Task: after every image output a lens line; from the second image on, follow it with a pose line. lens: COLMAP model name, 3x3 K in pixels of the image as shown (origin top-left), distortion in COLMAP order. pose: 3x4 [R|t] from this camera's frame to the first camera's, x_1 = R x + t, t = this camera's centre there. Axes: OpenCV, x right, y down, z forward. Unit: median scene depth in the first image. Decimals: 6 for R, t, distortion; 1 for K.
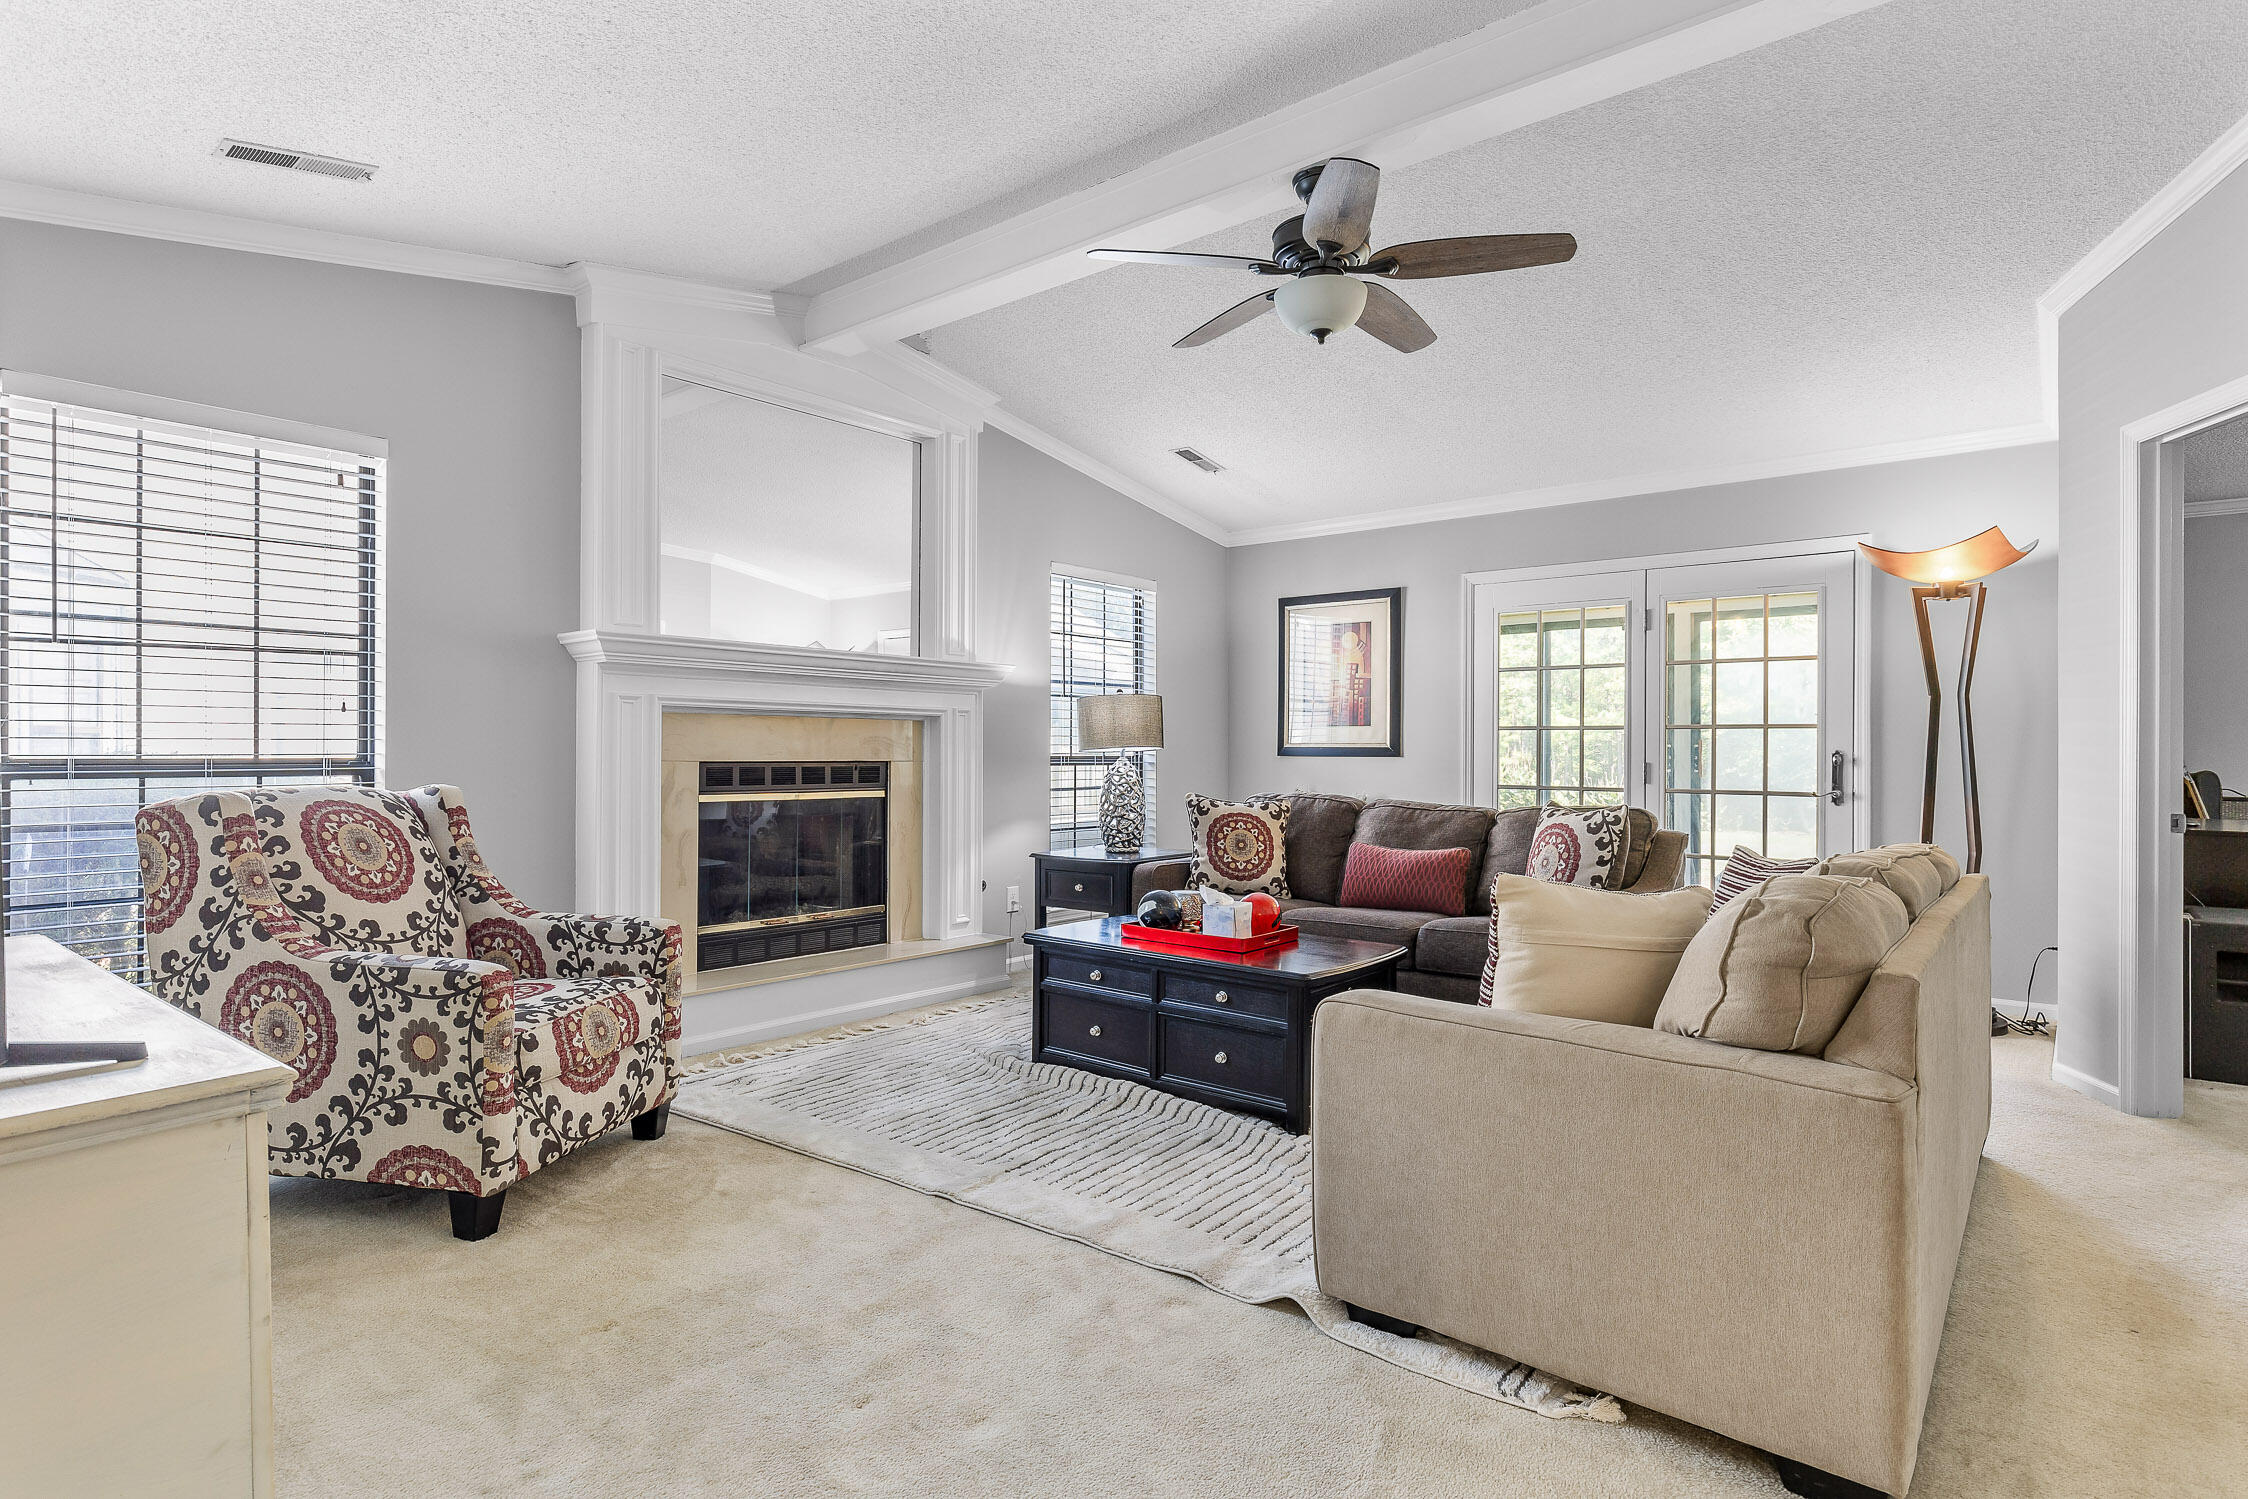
lens RADIAL K [[1216.9, 0, 1120.6], [0, 1216.9, 745.7], [0, 0, 1]] dist [0.002135, -0.000026]
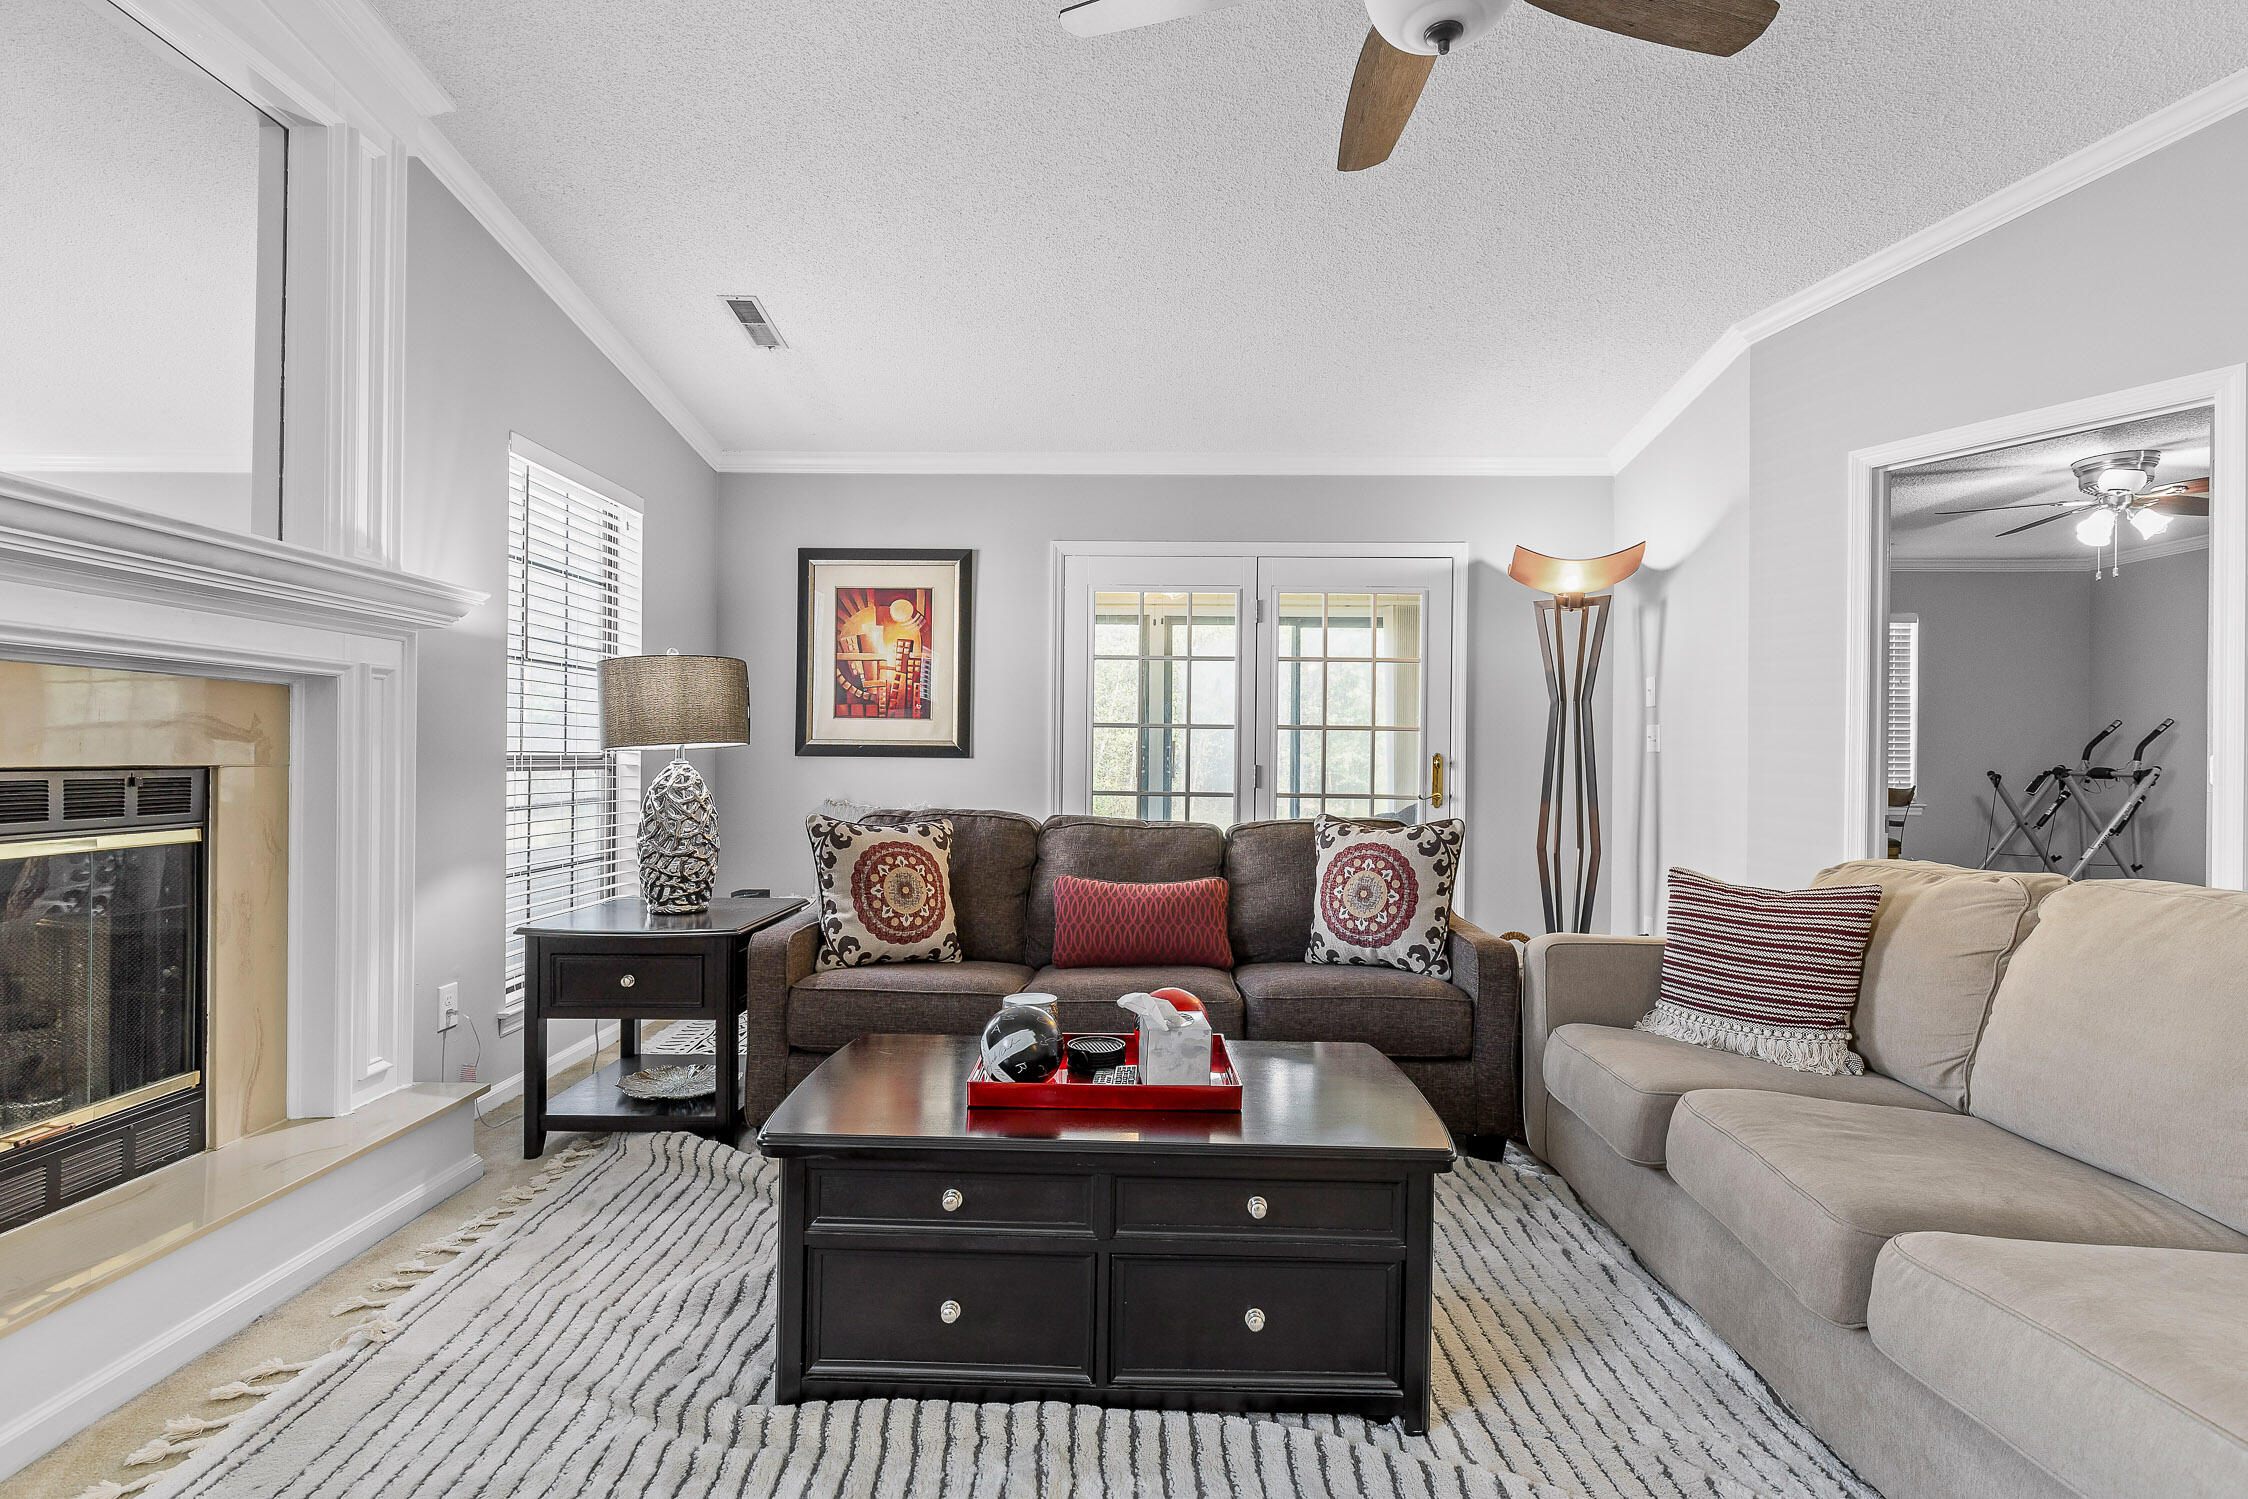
lens RADIAL K [[1100.4, 0, 1140.0], [0, 1100.4, 752.7], [0, 0, 1]] dist [-0.001945, -0.001628]
pose [[0.777988, 0.004880, 0.628260, -0.178829], [-0.009889, 0.999941, 0.004479, 0.001790], [-0.628201, -0.009698, 0.777991, 0.440936]]
